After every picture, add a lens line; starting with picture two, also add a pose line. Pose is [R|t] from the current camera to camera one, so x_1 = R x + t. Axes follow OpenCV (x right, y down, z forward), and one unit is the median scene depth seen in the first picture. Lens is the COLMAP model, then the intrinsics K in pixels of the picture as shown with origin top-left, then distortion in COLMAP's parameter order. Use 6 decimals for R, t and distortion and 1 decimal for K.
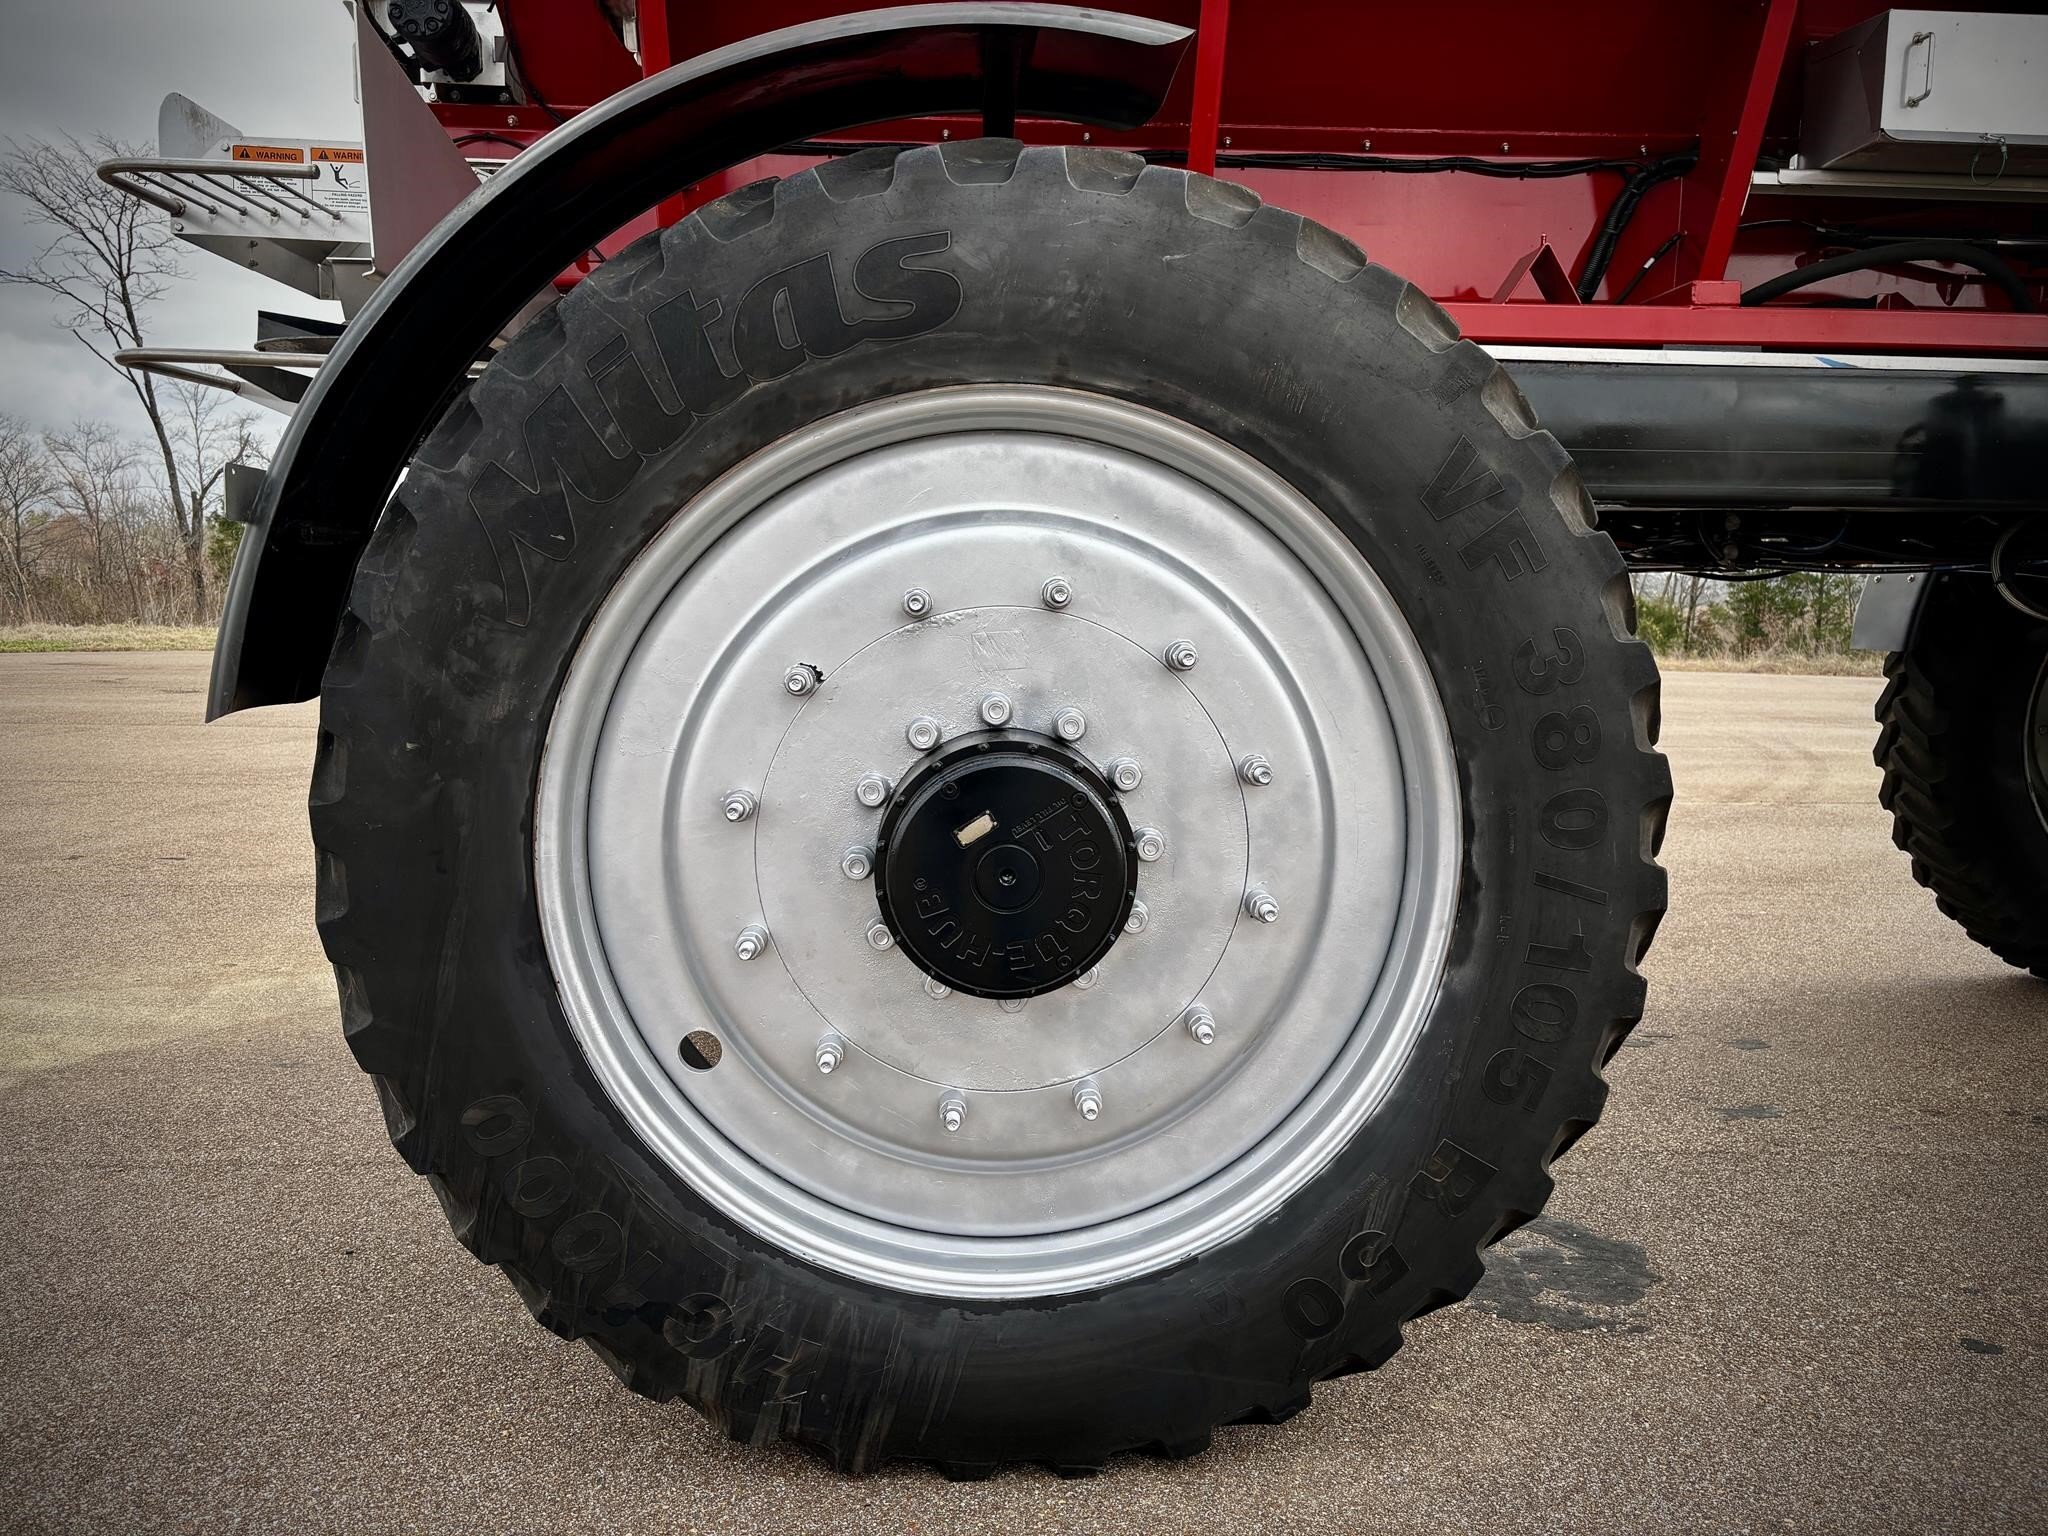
lens RADIAL K [[1573.3, 0, 1043.3], [0, 1573.3, 757.5], [0, 0, 1]] dist [0.025945, -0.001562]
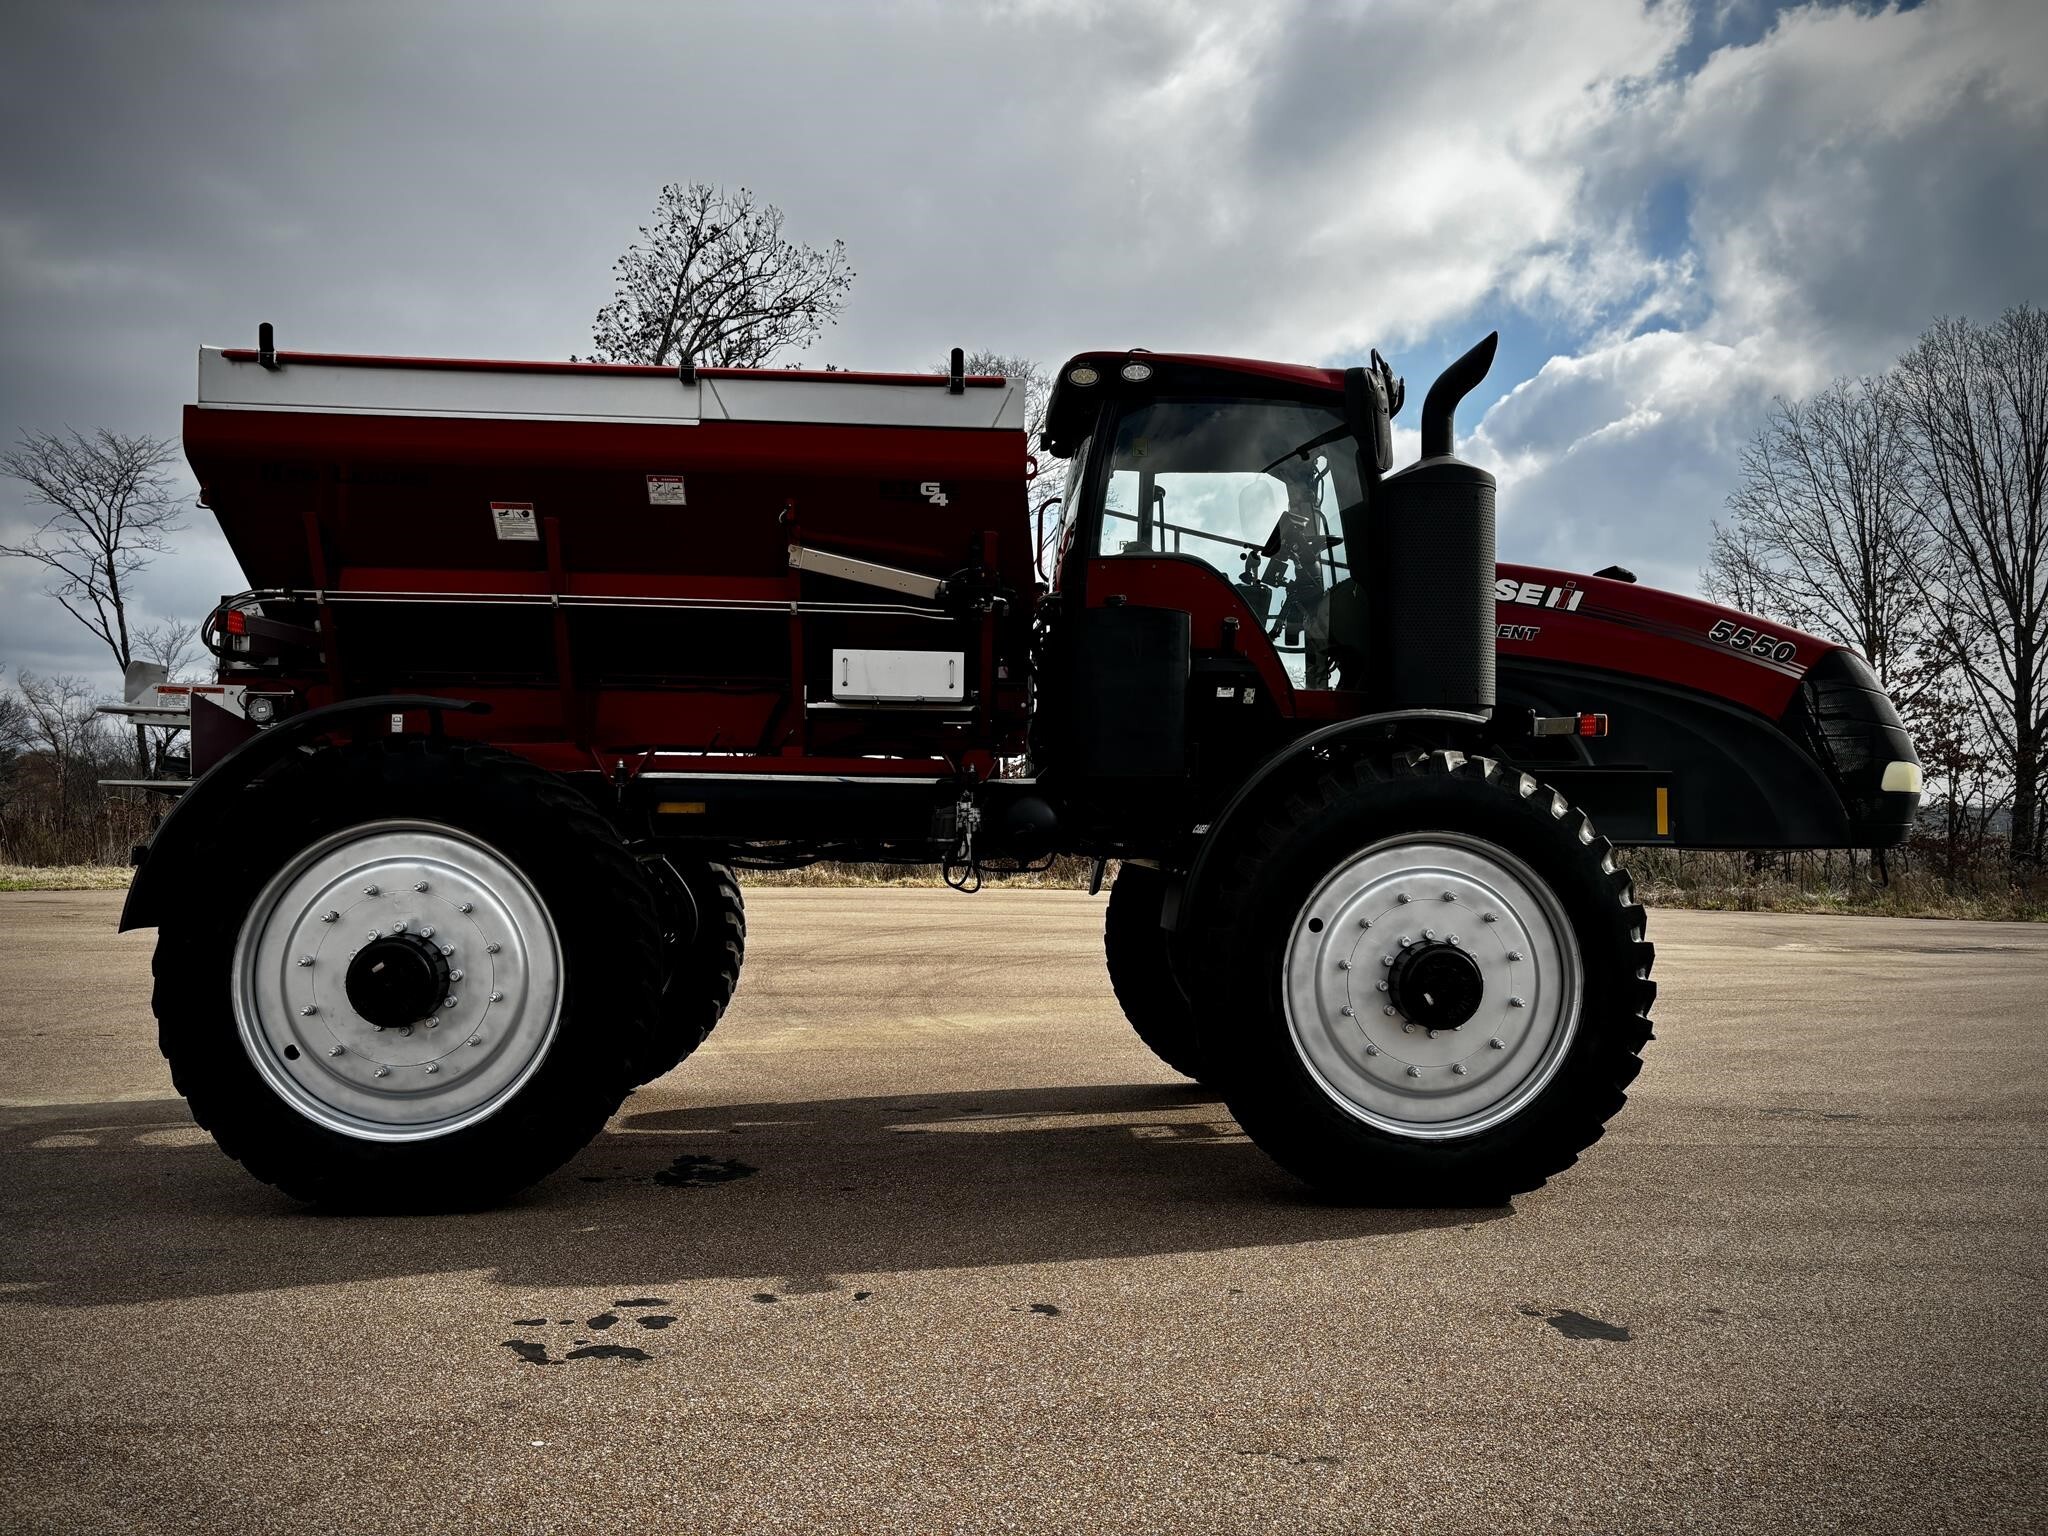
lens RADIAL K [[1573.3, 0, 1043.3], [0, 1573.3, 757.5], [0, 0, 1]] dist [0.025945, -0.001562]
pose [[0.999791, -0.000216, 0.020440, 0.351251], [0.003188, 0.989354, -0.145495, 0.028407], [-0.020191, 0.145529, 0.989148, -0.621302]]
